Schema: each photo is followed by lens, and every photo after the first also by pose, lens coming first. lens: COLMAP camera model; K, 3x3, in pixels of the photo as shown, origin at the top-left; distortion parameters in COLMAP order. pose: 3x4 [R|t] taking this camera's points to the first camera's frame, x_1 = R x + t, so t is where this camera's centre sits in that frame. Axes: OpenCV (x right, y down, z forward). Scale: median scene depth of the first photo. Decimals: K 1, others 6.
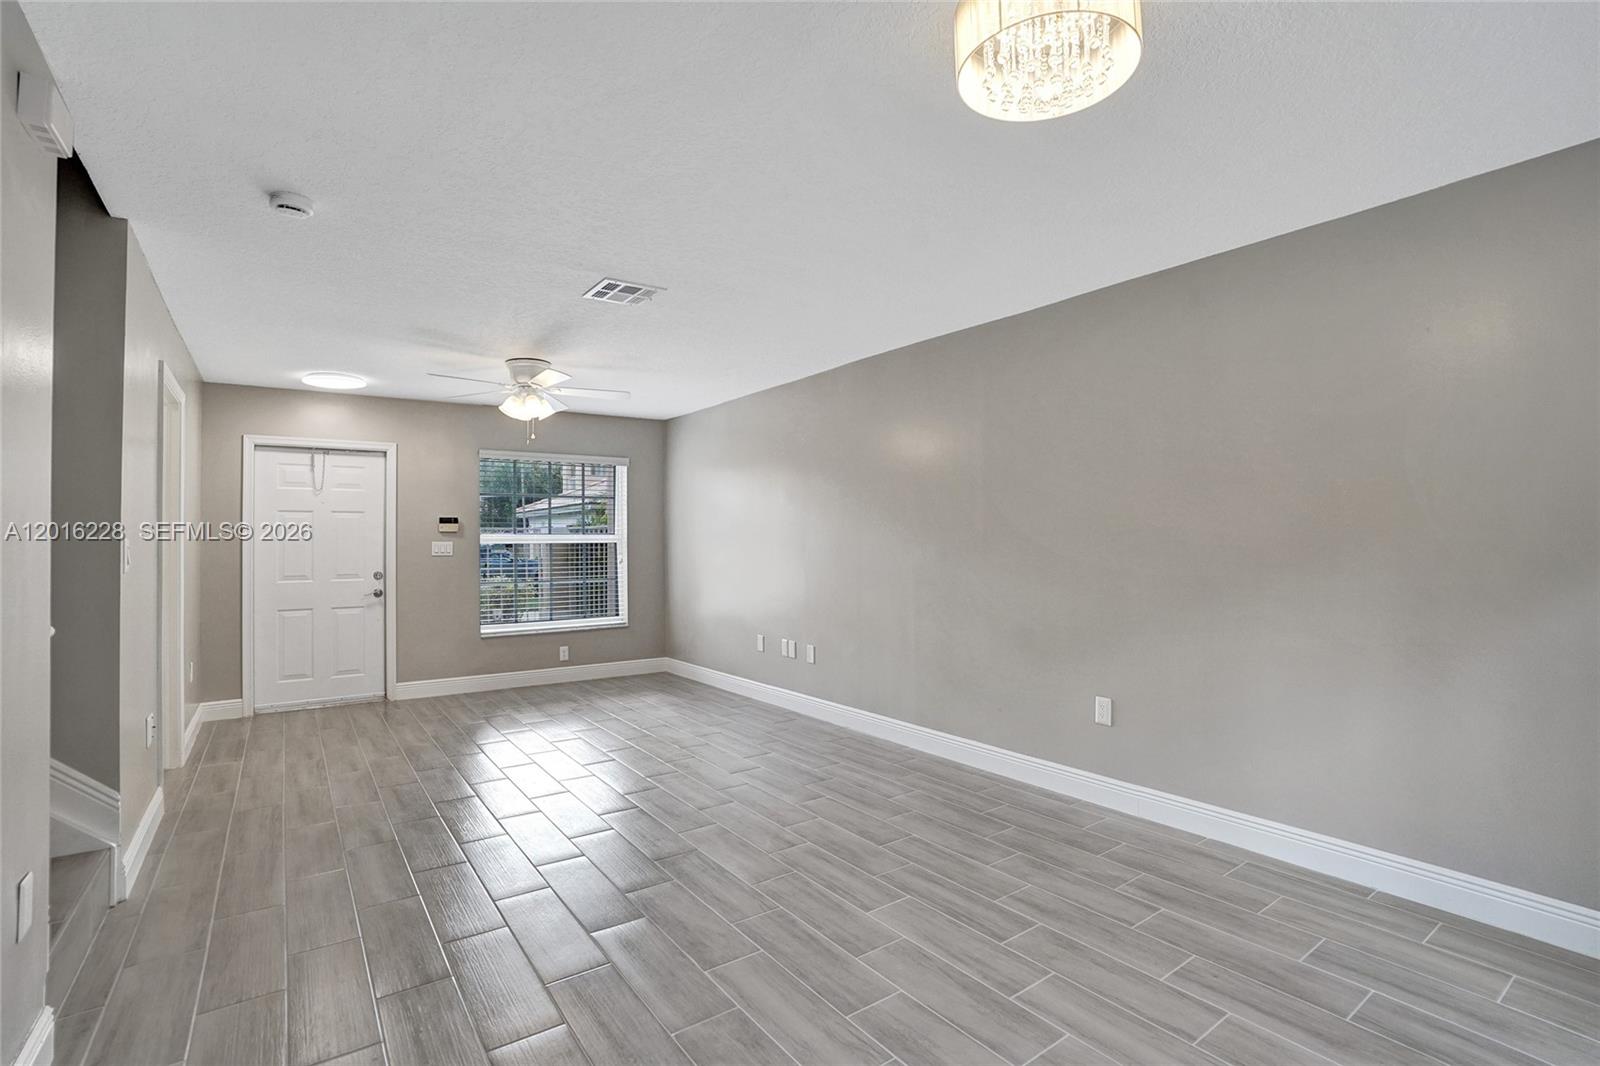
lens RADIAL K [[747.6, 0, 809.3], [0, 747.6, 525.8], [0, 0, 1]] dist [-0.071360, 0.023682]
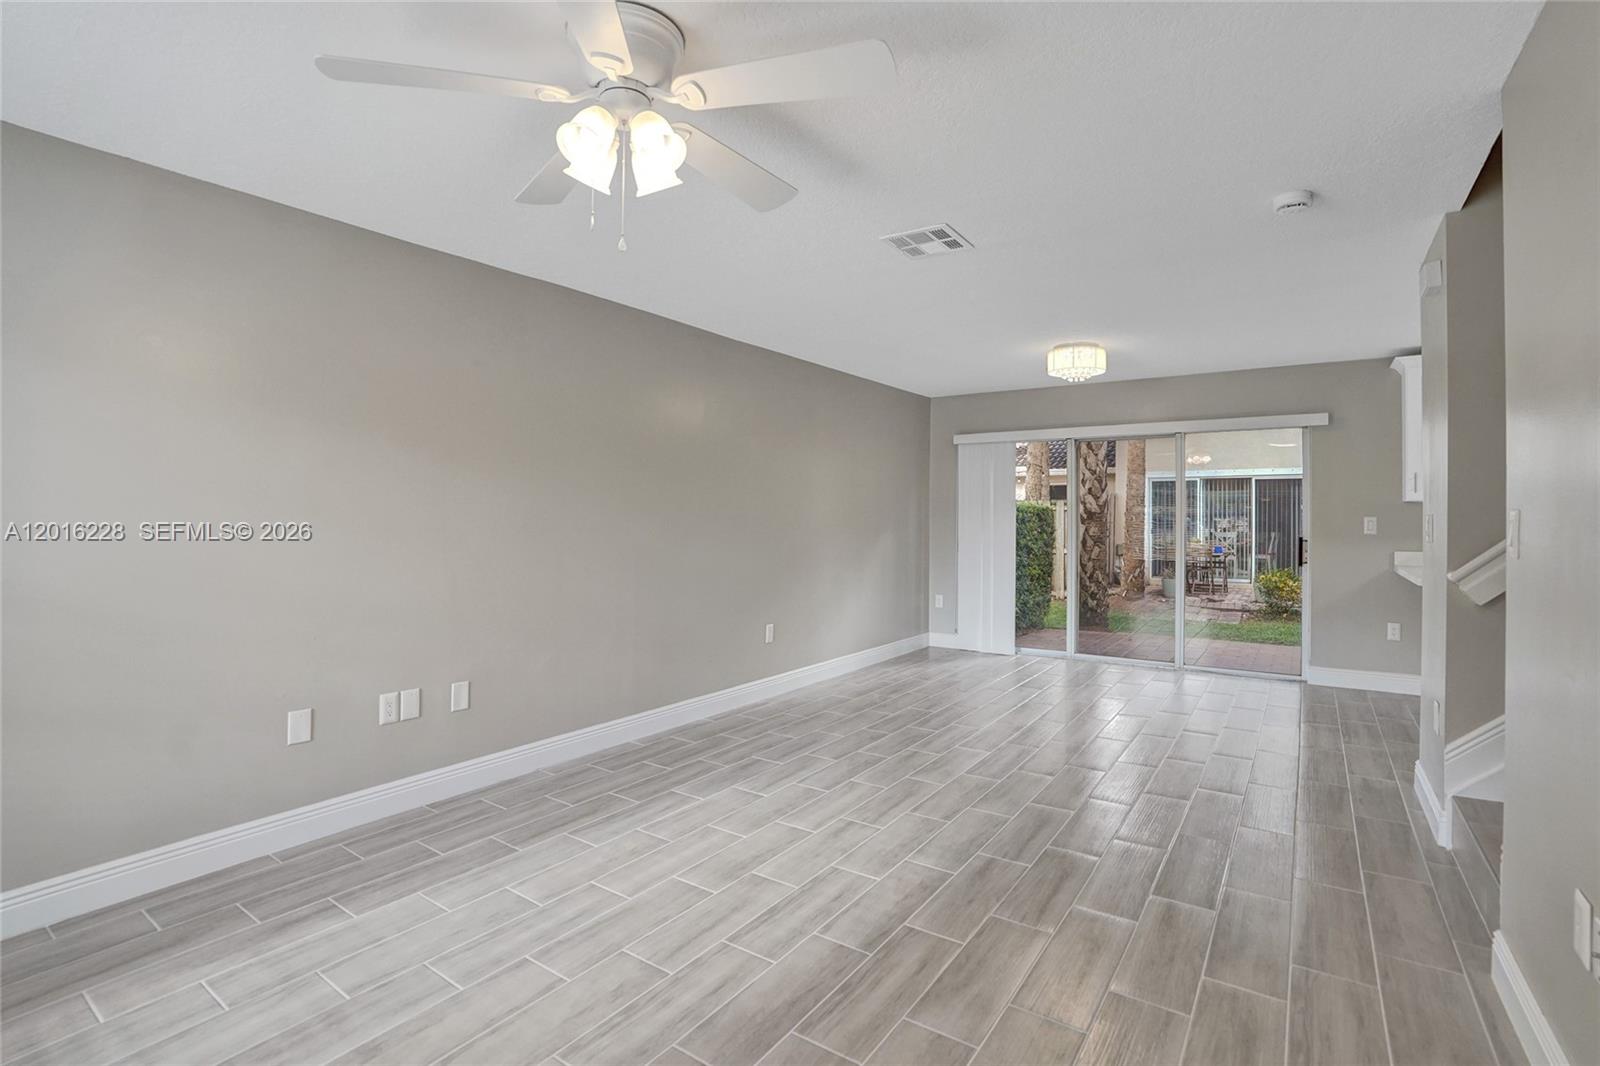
lens RADIAL K [[747.6, 0, 798.6], [0, 747.6, 526.7], [0, 0, 1]] dist [-0.071360, 0.023682]
pose [[-0.322701, -0.003827, 0.946493, -0.760115], [-0.018545, 0.999825, -0.002280, 0.026602], [-0.946319, -0.018289, -0.322716, 1.038415]]
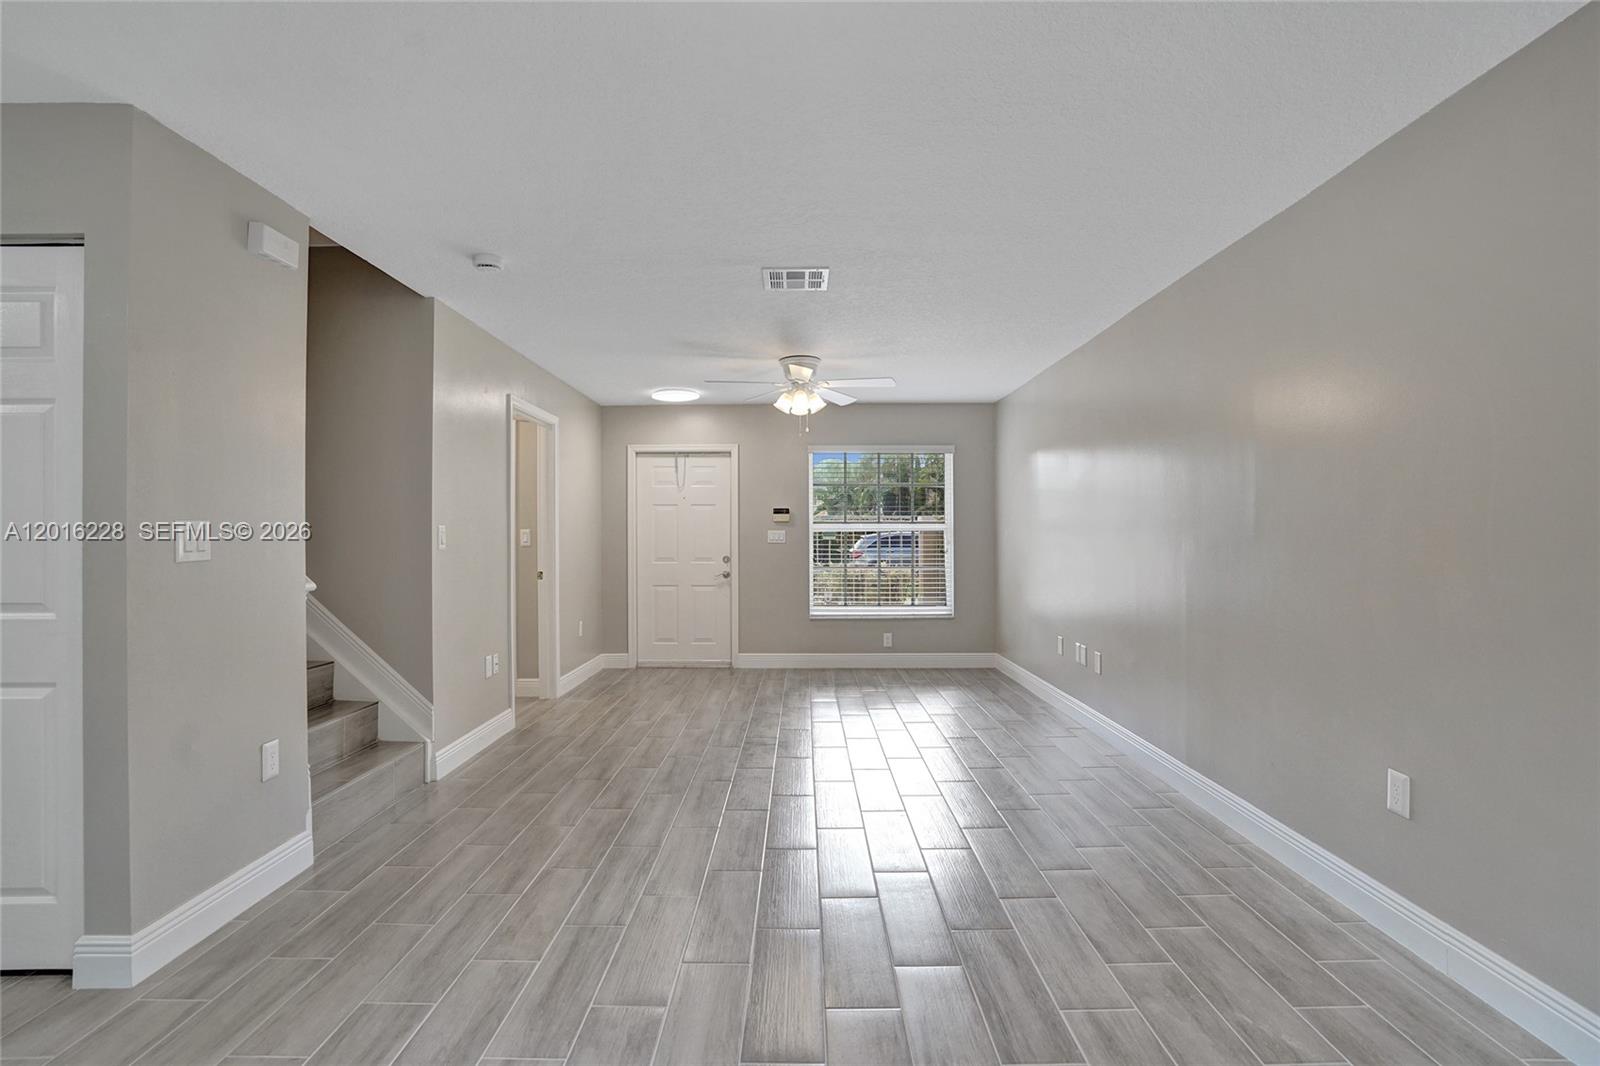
lens RADIAL K [[747.6, 0, 800.6], [0, 747.6, 531.8], [0, 0, 1]] dist [-0.071360, 0.023682]
pose [[0.807806, 0.003544, -0.589437, 0.249535], [0.007895, 0.999827, 0.016832, 0.006593], [0.589395, -0.018250, 0.807639, 0.138799]]
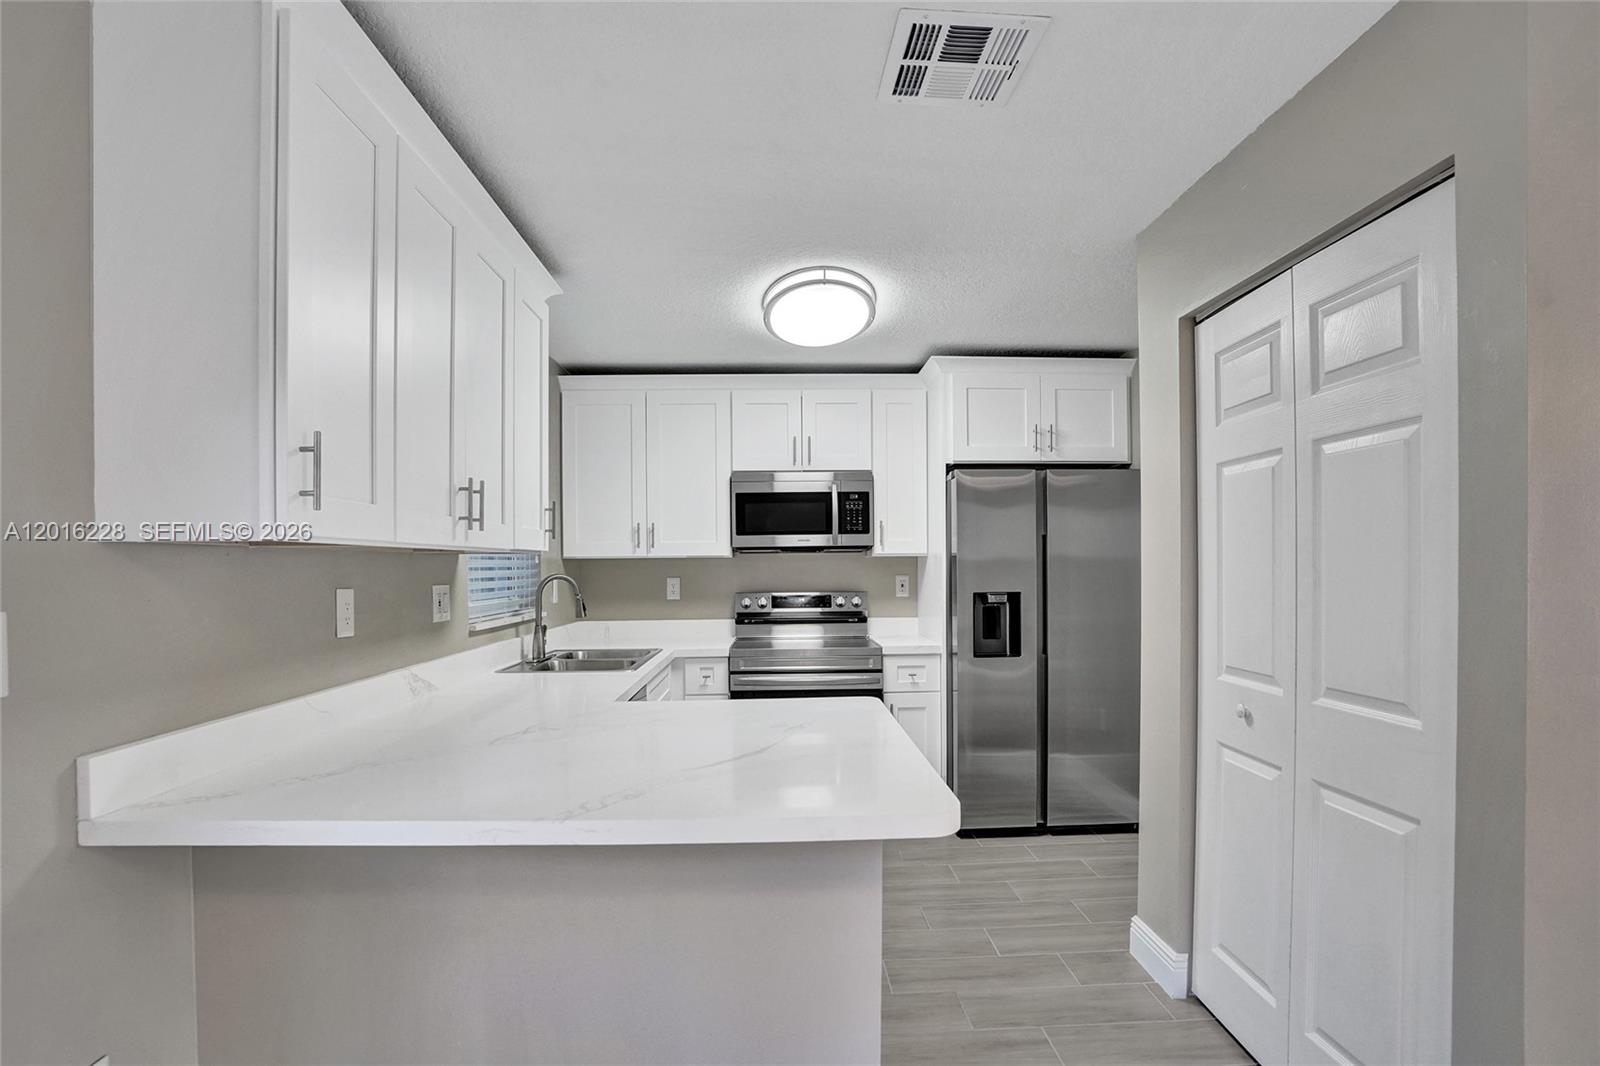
lens RADIAL K [[747.6, 0, 799.0], [0, 747.6, 581.2], [0, 0, 1]] dist [-0.071360, 0.023682]
pose [[-0.561966, 0.029363, -0.826639, 0.039454], [0.029865, 0.999438, 0.015199, -0.012155], [0.826621, -0.016147, -0.562527, 0.172441]]
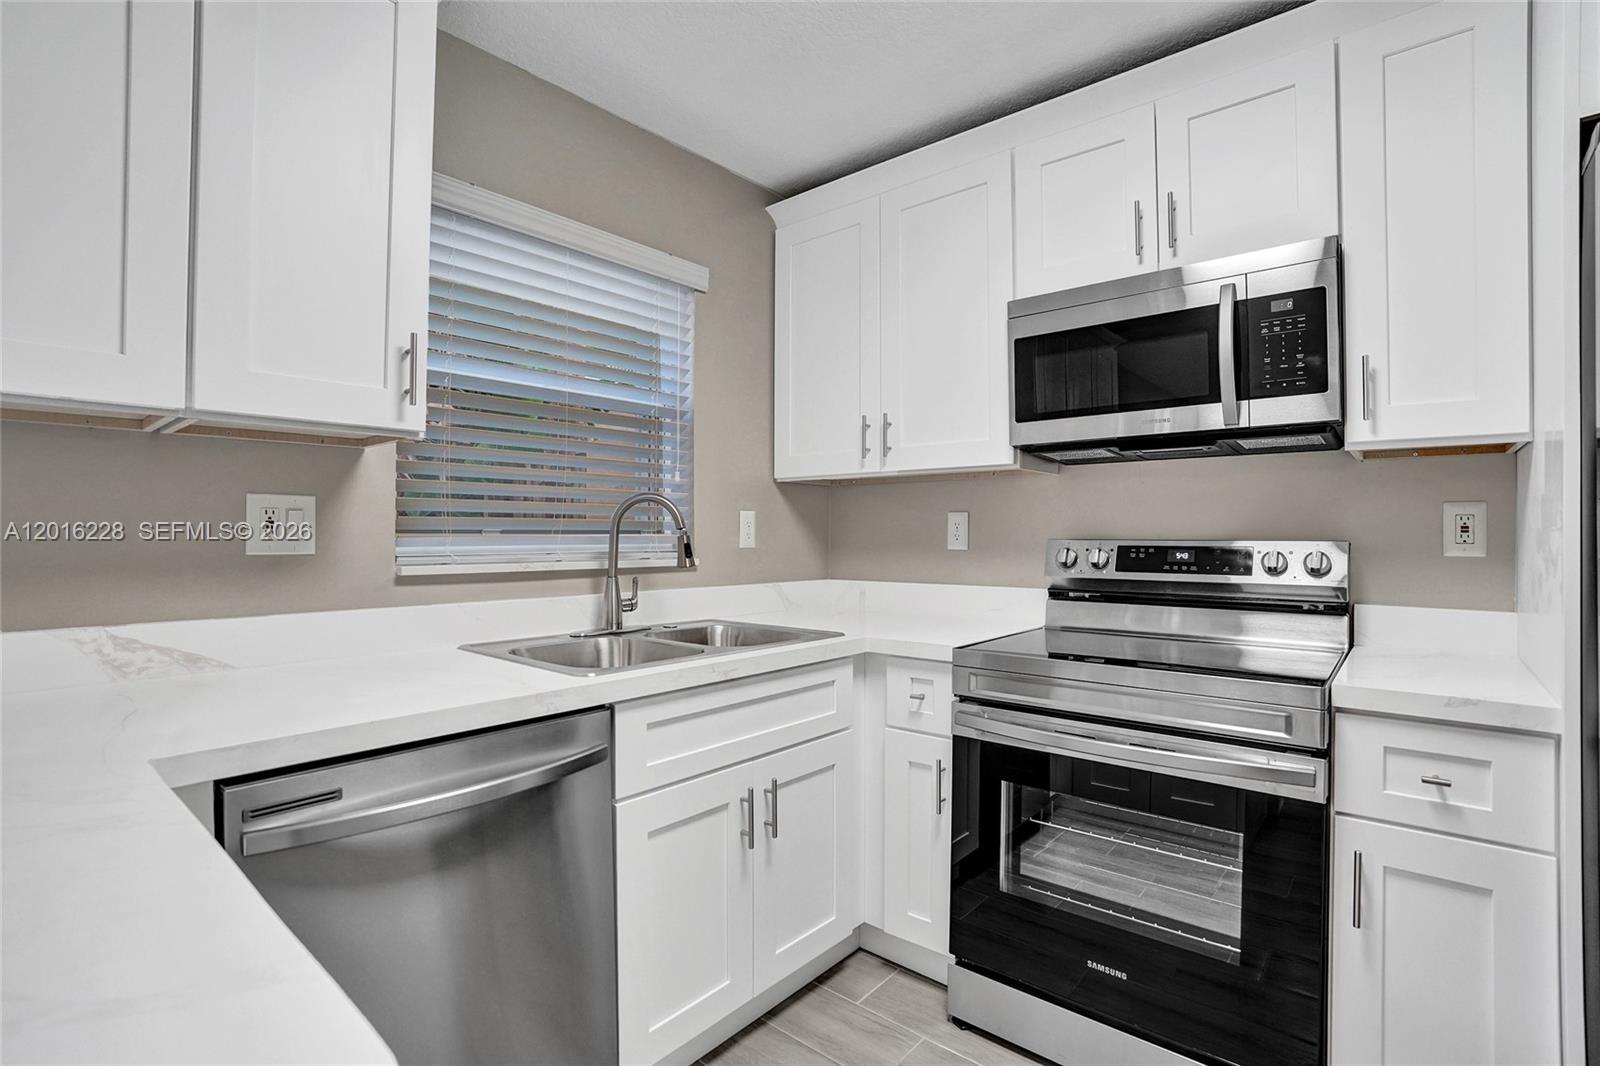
lens RADIAL K [[747.6, 0, 807.8], [0, 747.6, 524.6], [0, 0, 1]] dist [-0.071360, 0.023682]
pose [[-0.971653, 0.003933, -0.236379, -0.406207], [0.010634, 0.999577, -0.027081, 0.015394], [0.236173, -0.028827, -0.971283, 0.020176]]
